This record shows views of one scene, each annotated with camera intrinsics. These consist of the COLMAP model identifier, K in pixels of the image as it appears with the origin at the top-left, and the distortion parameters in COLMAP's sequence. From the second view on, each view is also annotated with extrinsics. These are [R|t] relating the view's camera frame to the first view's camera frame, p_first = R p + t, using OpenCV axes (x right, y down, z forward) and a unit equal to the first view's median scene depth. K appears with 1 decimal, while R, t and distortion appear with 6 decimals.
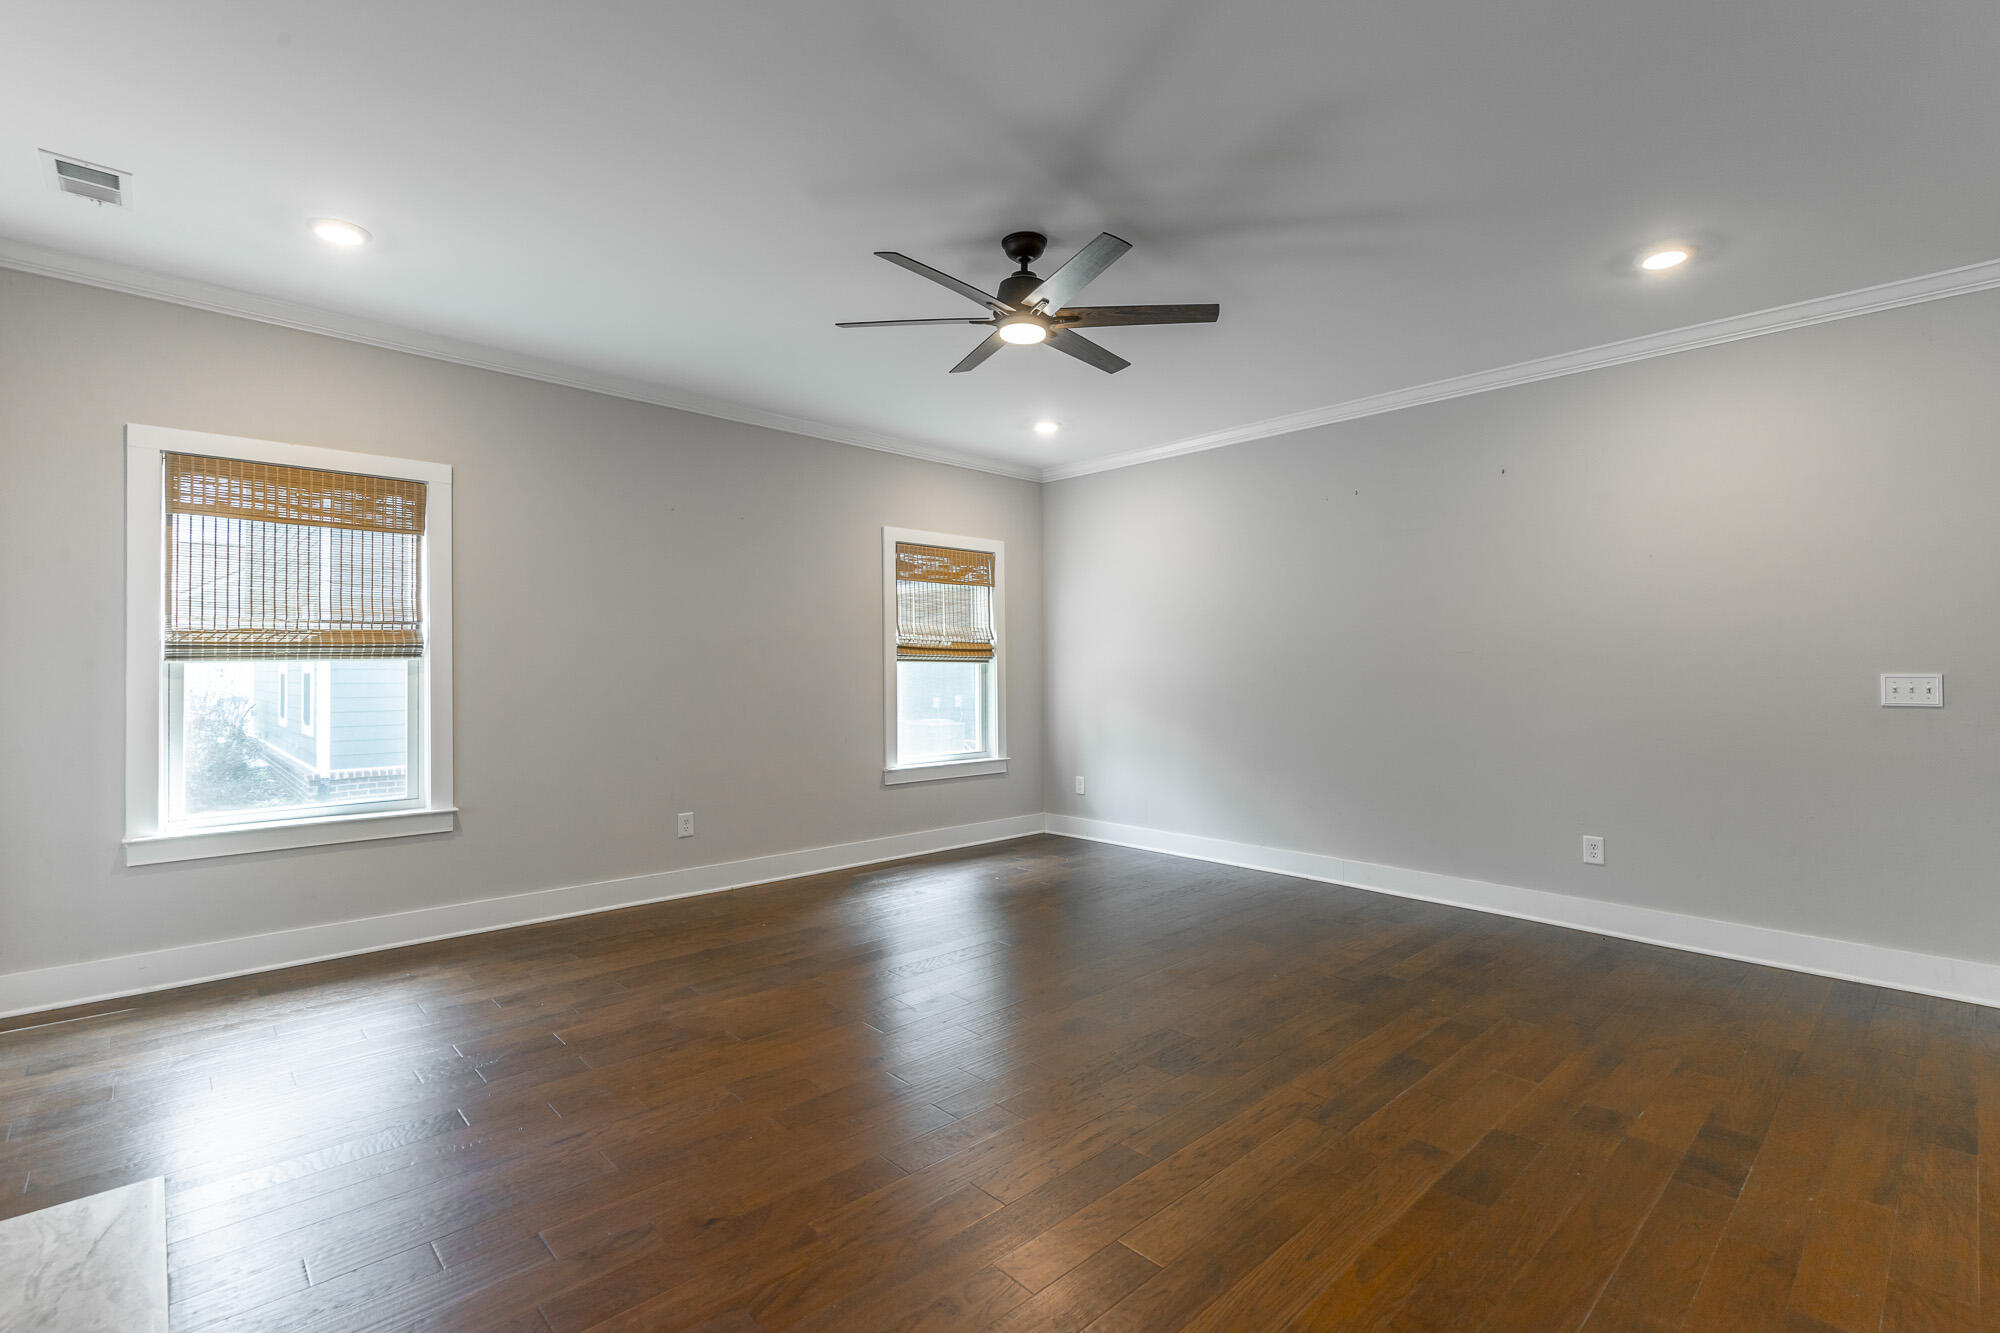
lens RADIAL K [[905.2, 0, 1006.1], [0, 905.2, 664.5], [0, 0, 1]] dist [0.016201, -0.000161]
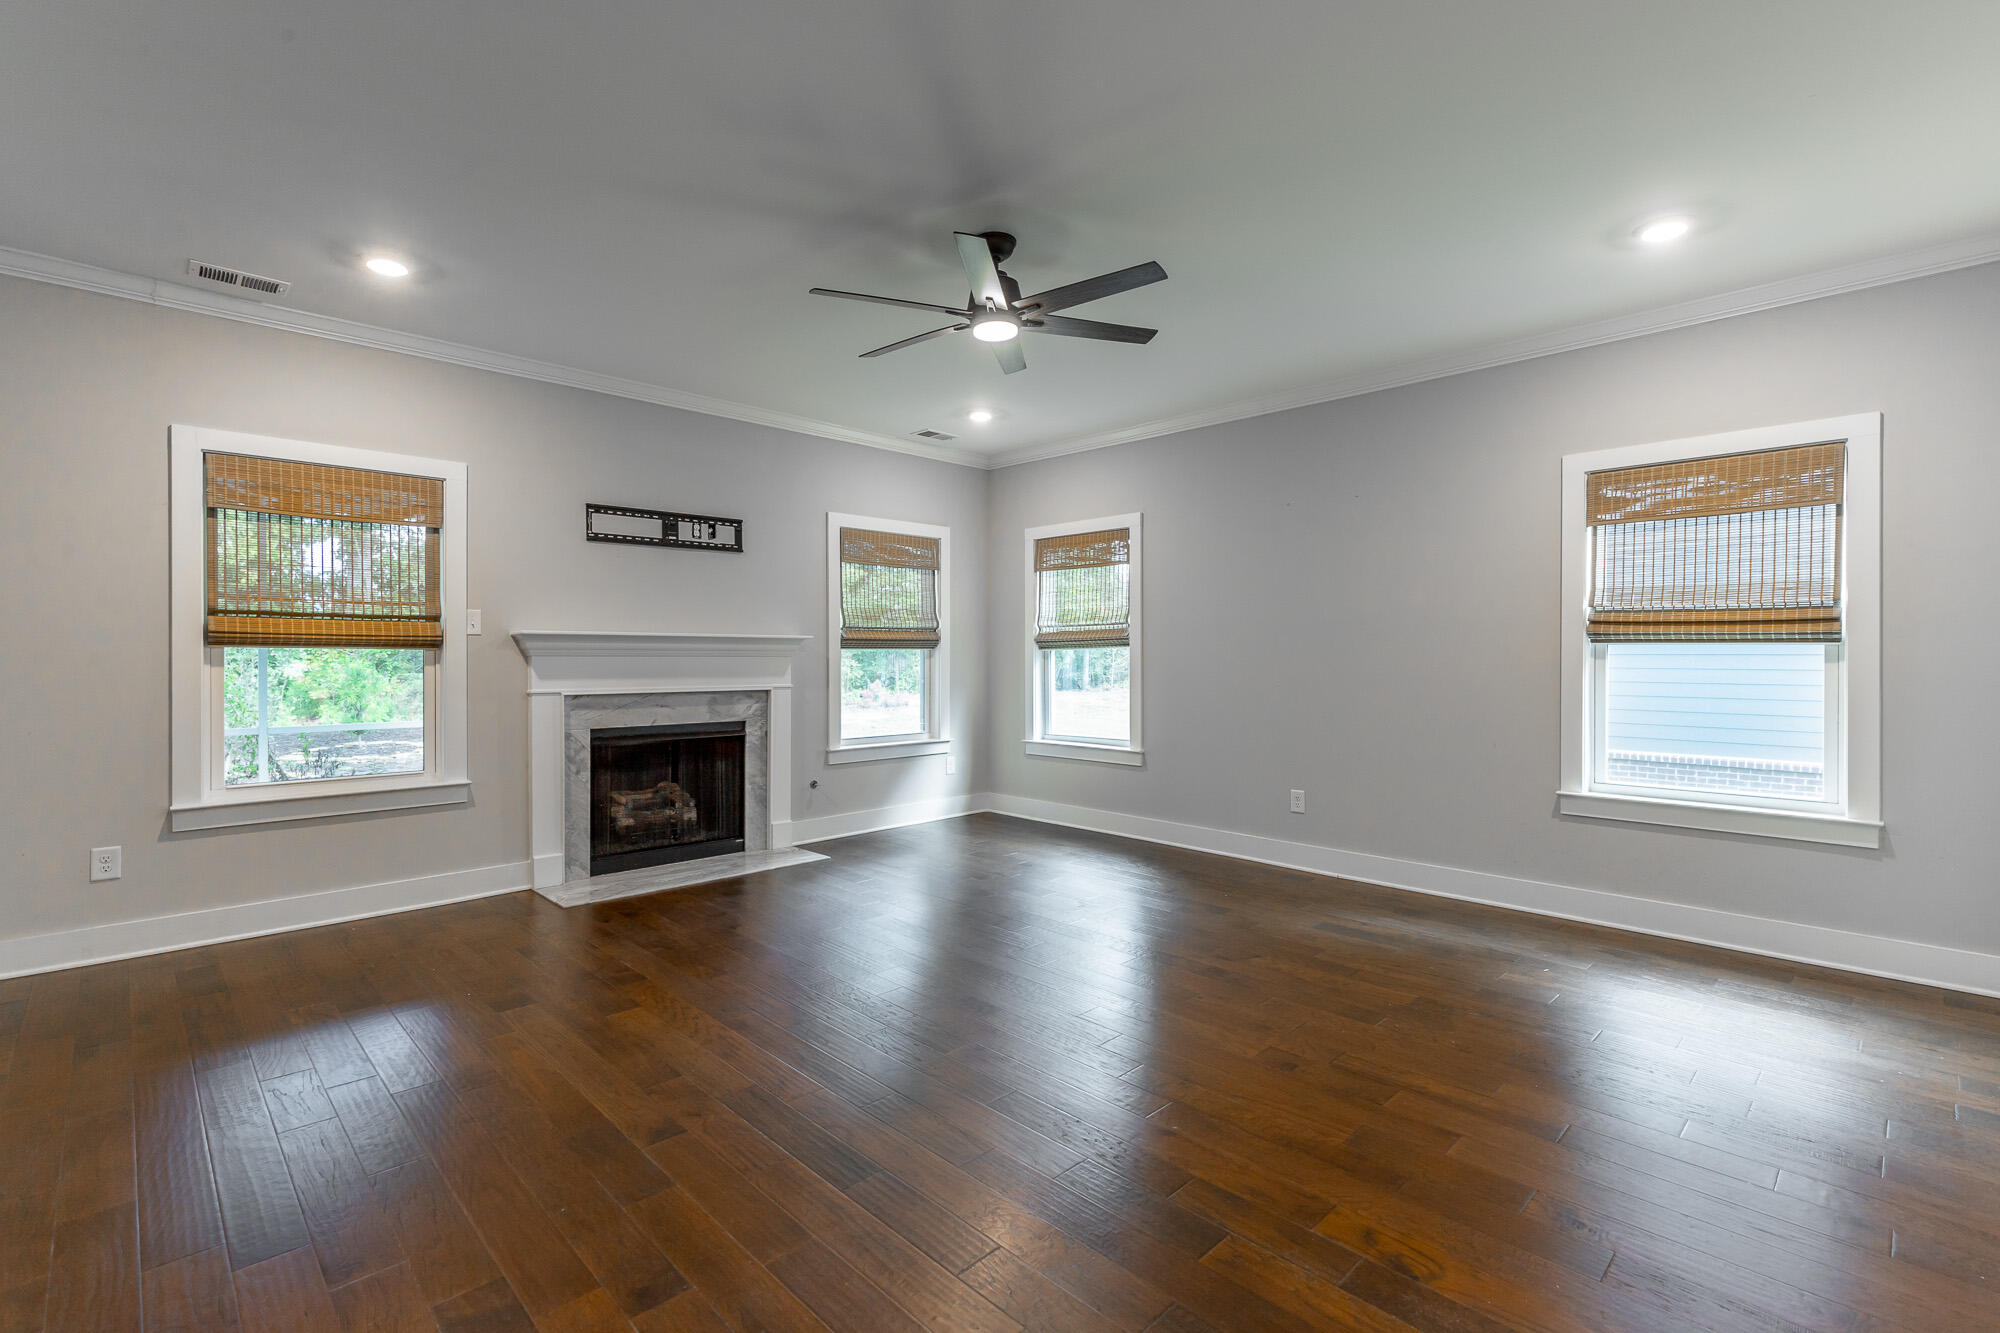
lens RADIAL K [[892.9, 0, 1002.9], [0, 892.9, 660.1], [0, 0, 1]] dist [0.001889, 0.000238]
pose [[0.020704, 0.005967, -0.999768, 0.768422], [0.003699, 0.999975, 0.006045, 0.005486], [0.999779, -0.003823, 0.020681, 0.720542]]
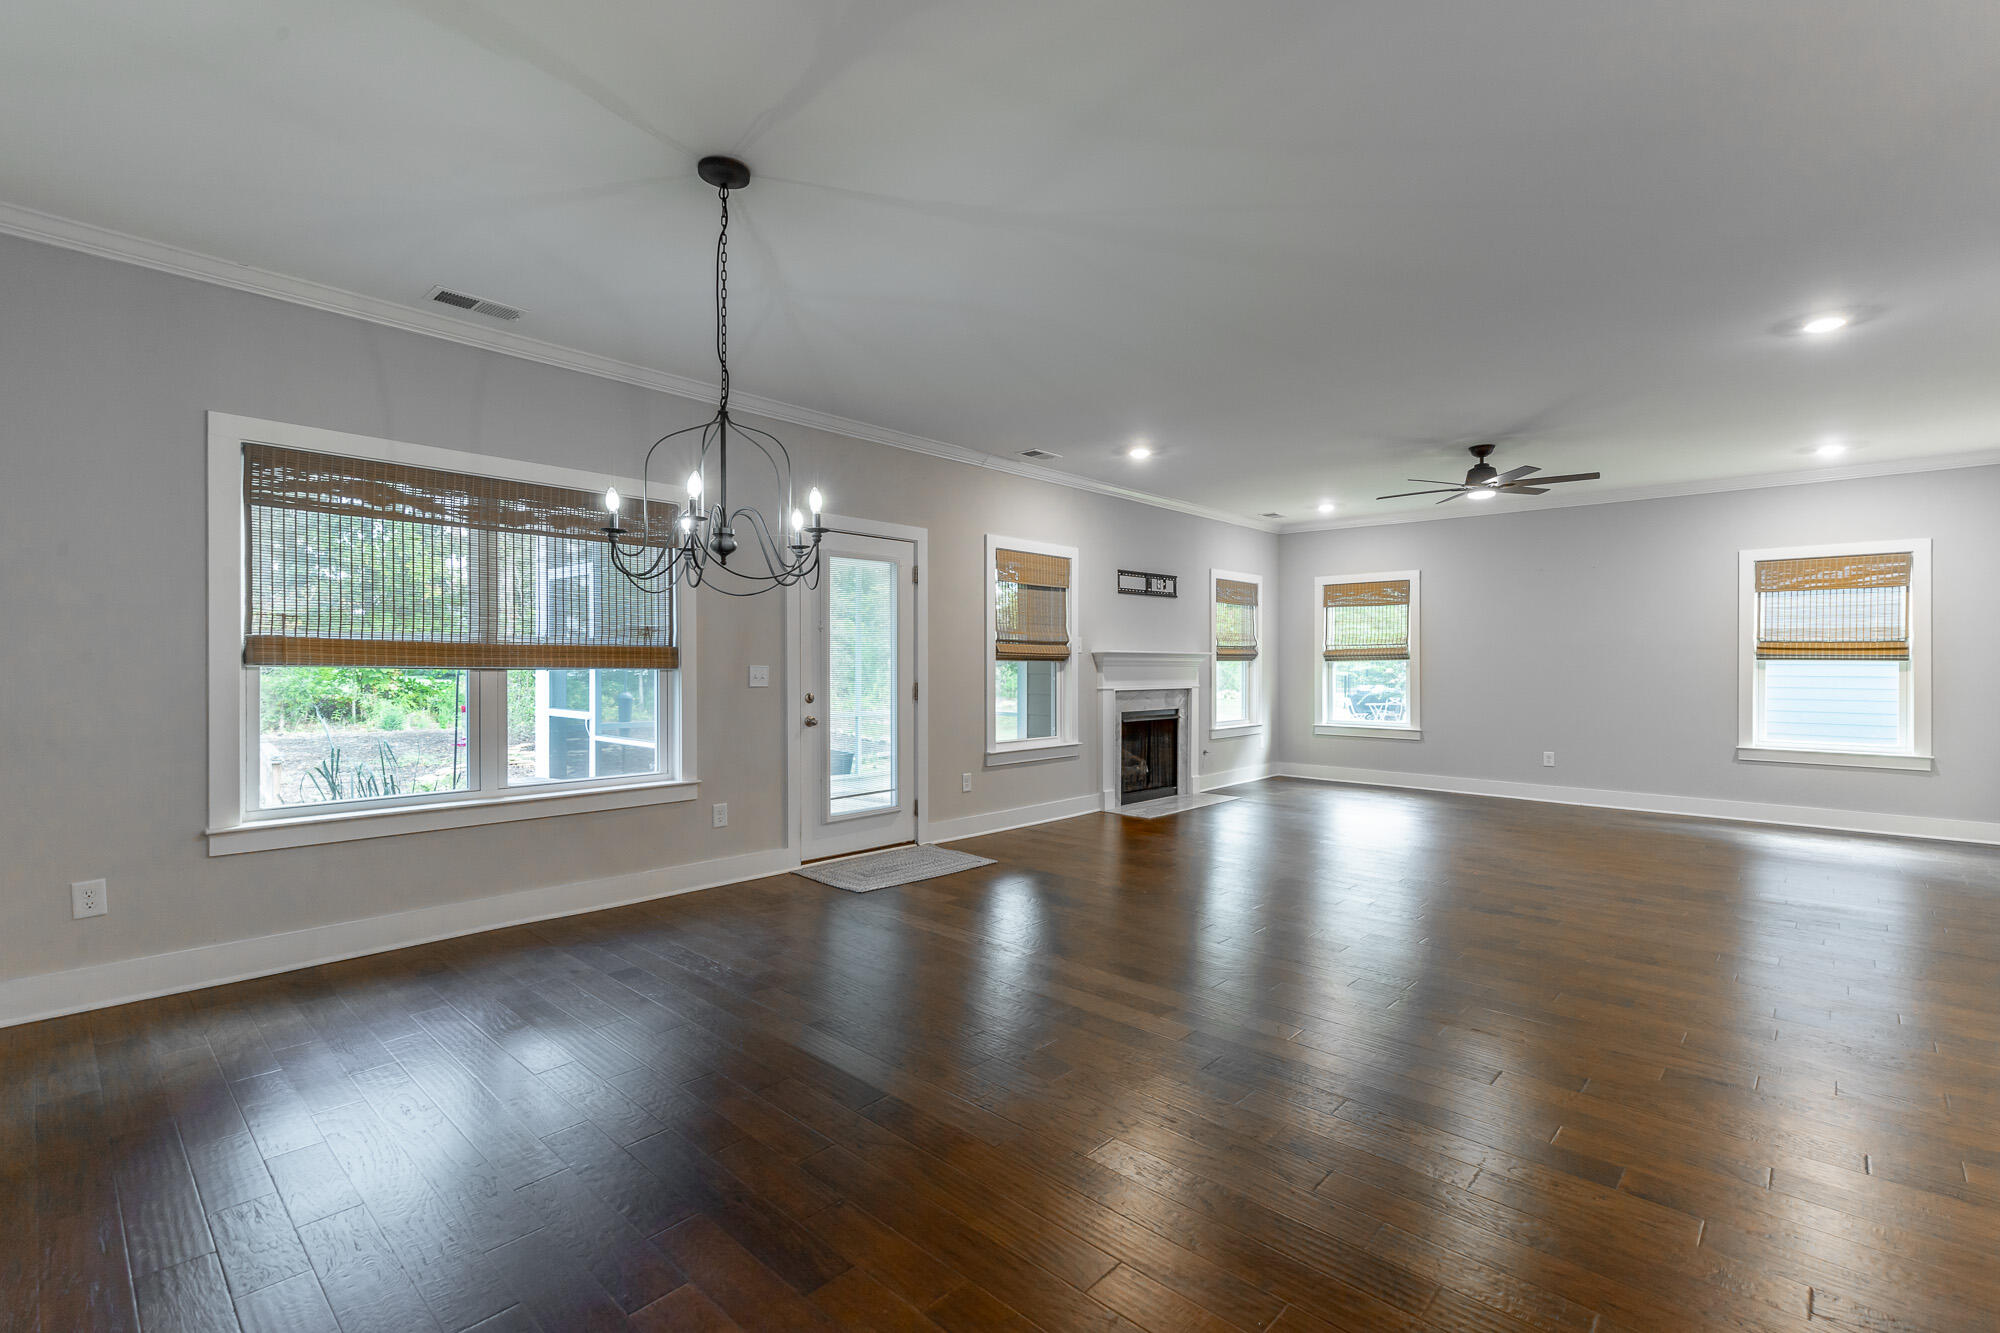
lens RADIAL K [[905.2, 0, 1006.1], [0, 905.2, 664.5], [0, 0, 1]] dist [0.016201, -0.000161]
pose [[0.067084, 0.002788, -0.997743, 1.410934], [0.001730, 0.999994, 0.002910, -0.003394], [0.997746, -0.001922, 0.067079, -0.117721]]
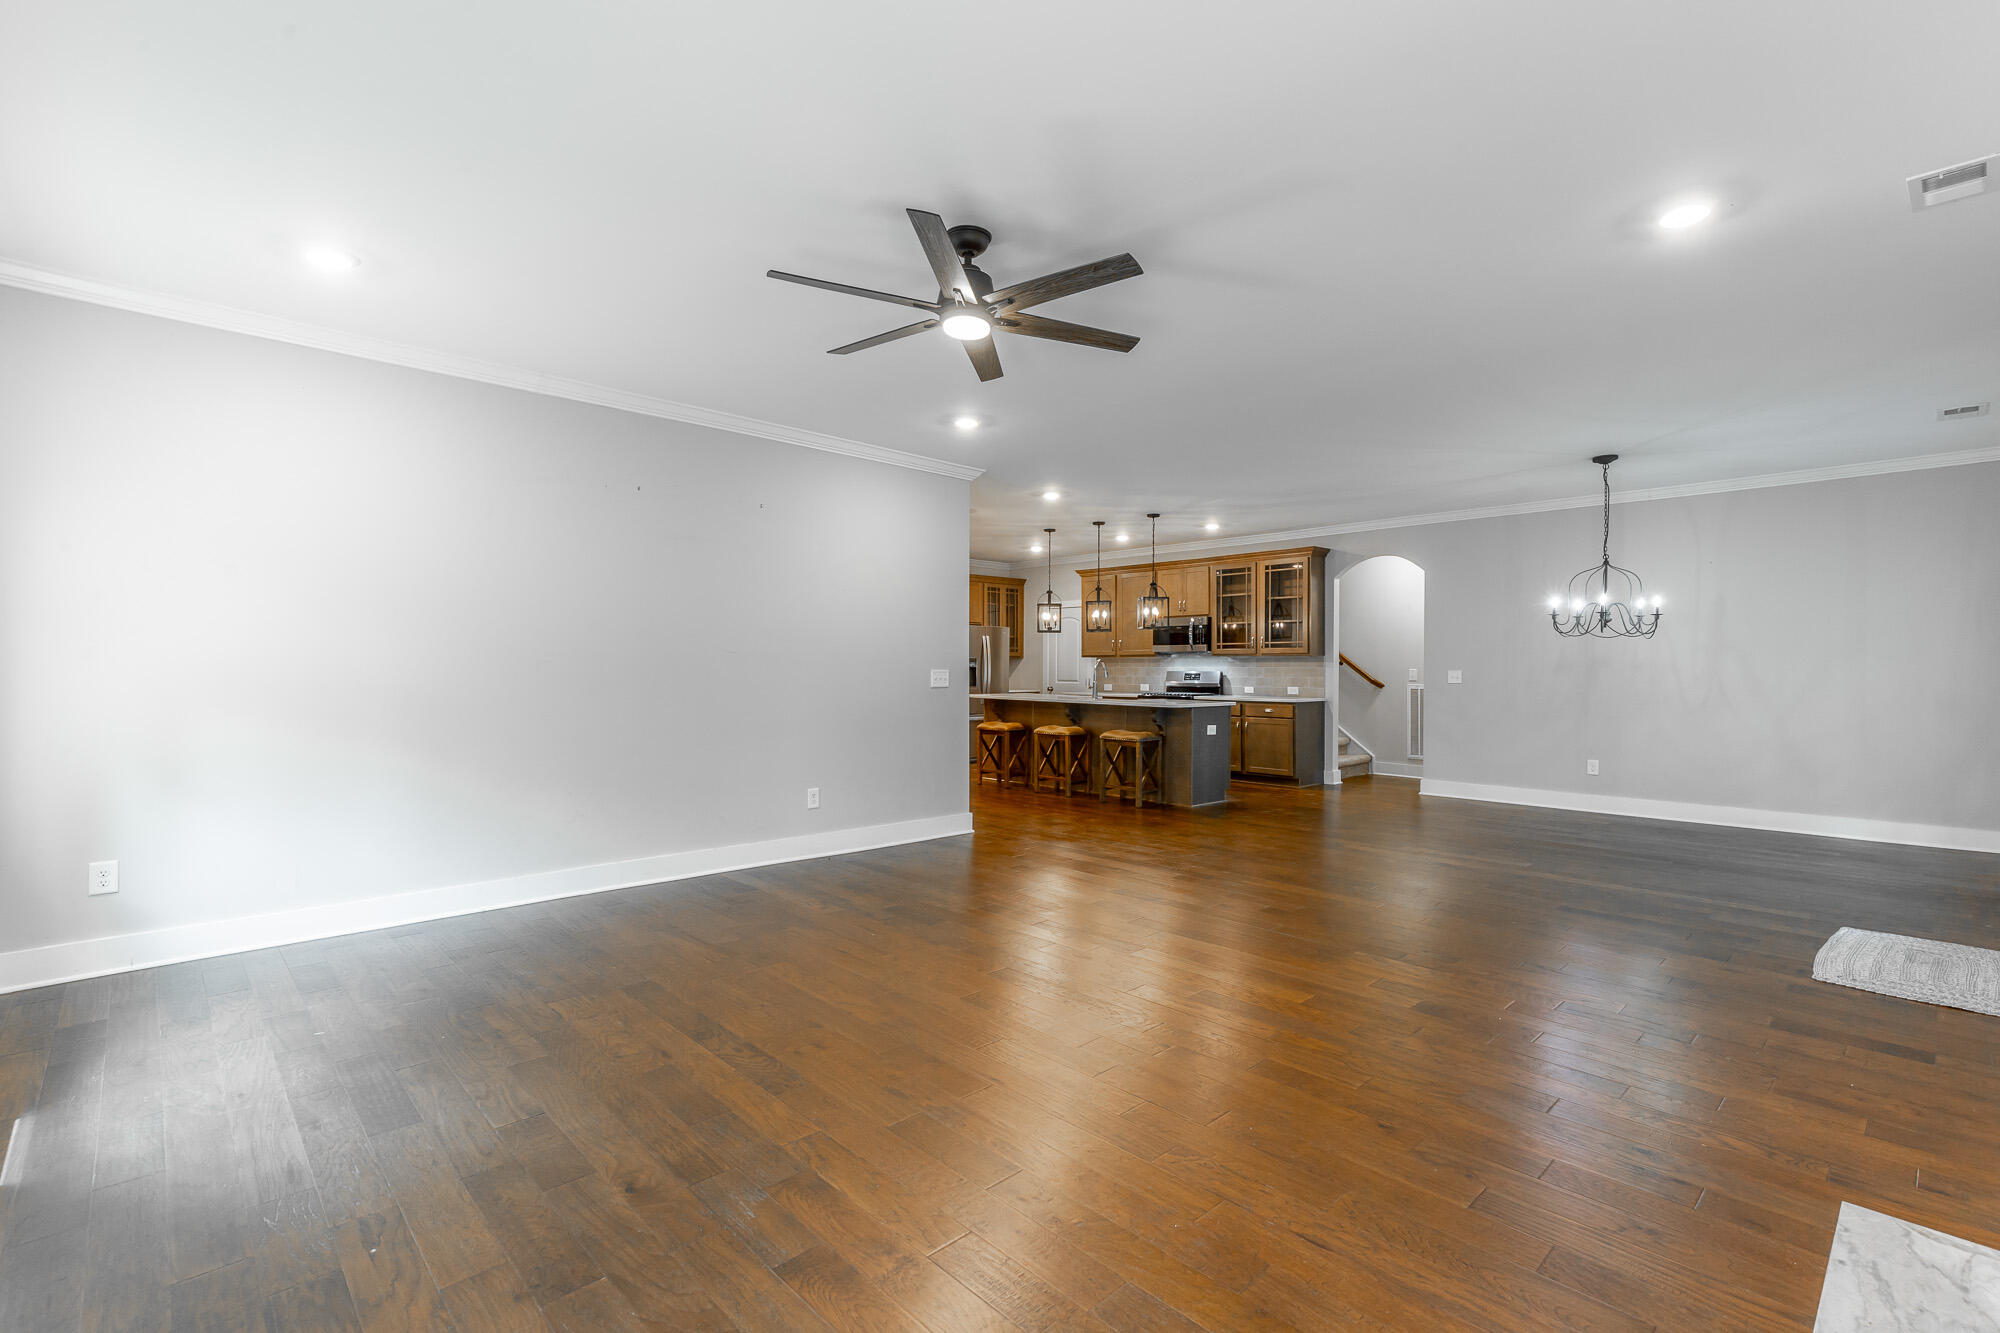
lens RADIAL K [[905.2, 0, 1006.1], [0, 905.2, 664.5], [0, 0, 1]] dist [0.016201, -0.000161]
pose [[-0.005706, 0.004126, 0.999975, -0.709527], [-0.011140, 0.999929, -0.004190, 0.003757], [-0.999922, -0.011163, -0.005660, 0.701109]]
